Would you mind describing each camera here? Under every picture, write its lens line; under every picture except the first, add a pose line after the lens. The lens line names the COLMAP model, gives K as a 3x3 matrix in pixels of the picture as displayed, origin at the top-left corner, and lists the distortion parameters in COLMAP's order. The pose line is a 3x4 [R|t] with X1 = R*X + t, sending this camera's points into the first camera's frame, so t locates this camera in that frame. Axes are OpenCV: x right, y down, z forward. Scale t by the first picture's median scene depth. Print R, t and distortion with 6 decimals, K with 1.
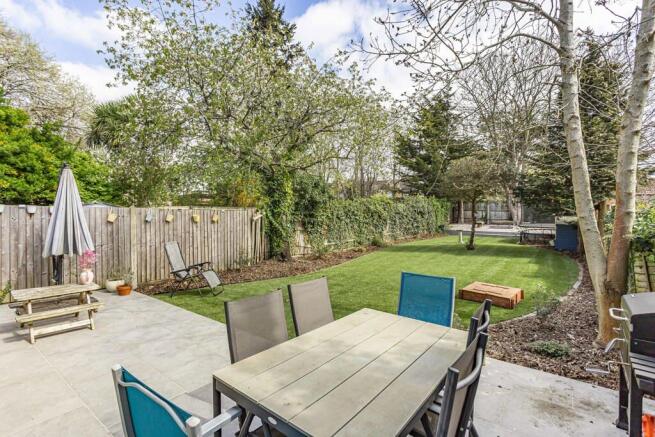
lens RADIAL K [[310.6, 0, 326.8], [0, 310.6, 216.3], [0, 0, 1]] dist [0.001175, 0.000396]
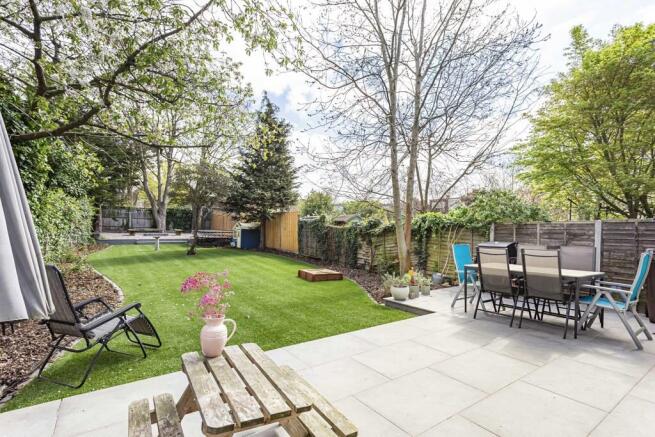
lens RADIAL K [[317.0, 0, 328.4], [0, 317.0, 231.3], [0, 0, 1]] dist [0.001077, 0.000136]
pose [[0.296932, -0.011107, 0.954834, -0.424308], [-0.001404, 0.999926, 0.012068, 0.018789], [-0.954898, -0.004924, 0.296895, 0.278388]]
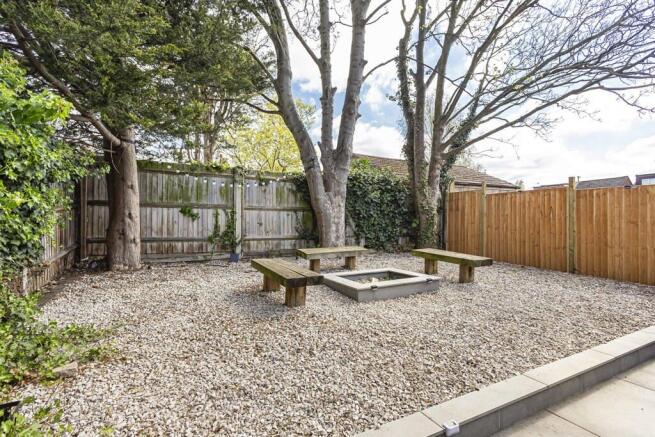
lens RADIAL K [[310.6, 0, 326.8], [0, 310.6, 216.3], [0, 0, 1]] dist [0.001175, 0.000396]
pose [[0.432589, -0.001923, 0.901589, 0.614536], [0.007706, 0.999969, -0.001564, -0.018345], [-0.901558, 0.007624, 0.432590, 1.594961]]
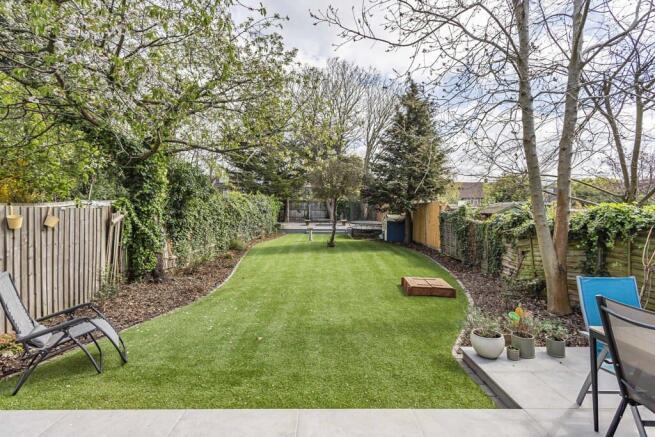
lens RADIAL K [[314.2, 0, 328.4], [0, 314.2, 207.3], [0, 0, 1]] dist [0.000620, 0.000044]
pose [[0.785022, 0.009230, 0.619399, -0.221106], [0.006203, 0.999722, -0.022758, -0.002337], [-0.619436, 0.021707, 0.784747, 0.177353]]
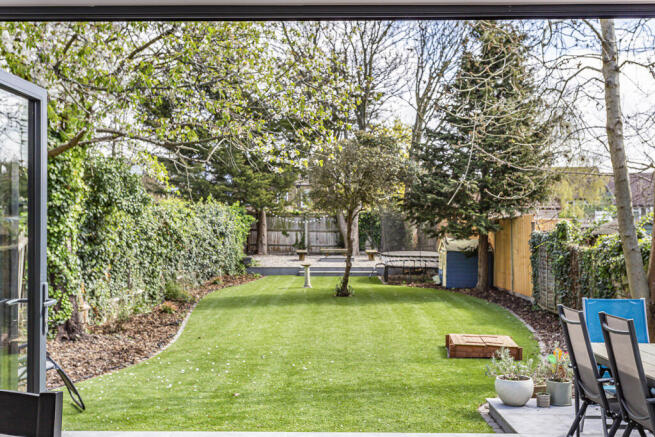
lens RADIAL K [[669.9, 0, 329.2], [0, 669.9, 238.8], [0, 0, 1]] dist [0.002559, -0.000175]
pose [[0.802190, -0.005250, 0.597046, -0.342626], [0.009593, 0.999946, -0.004096, 0.003146], [-0.596992, 0.009014, 0.802196, -0.009326]]
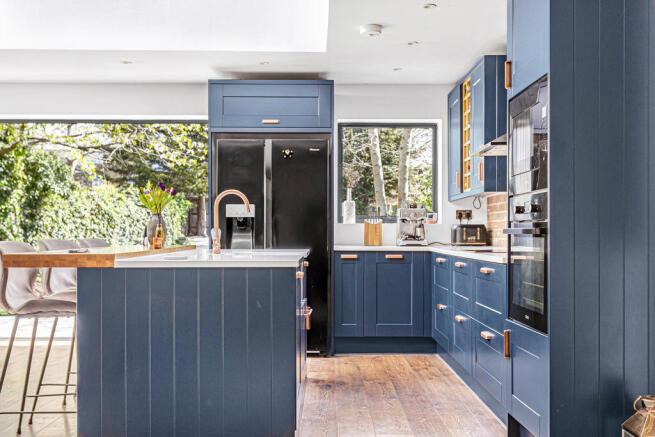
lens RADIAL K [[700.9, 0, 326.5], [0, 700.9, 228.9], [0, 0, 1]] dist [-0.002100, 0.007869]
pose [[0.788619, -0.005908, 0.614854, -0.421836], [0.009261, 0.999955, -0.002270, 0.029752], [-0.614813, 0.007484, 0.788638, -0.430048]]
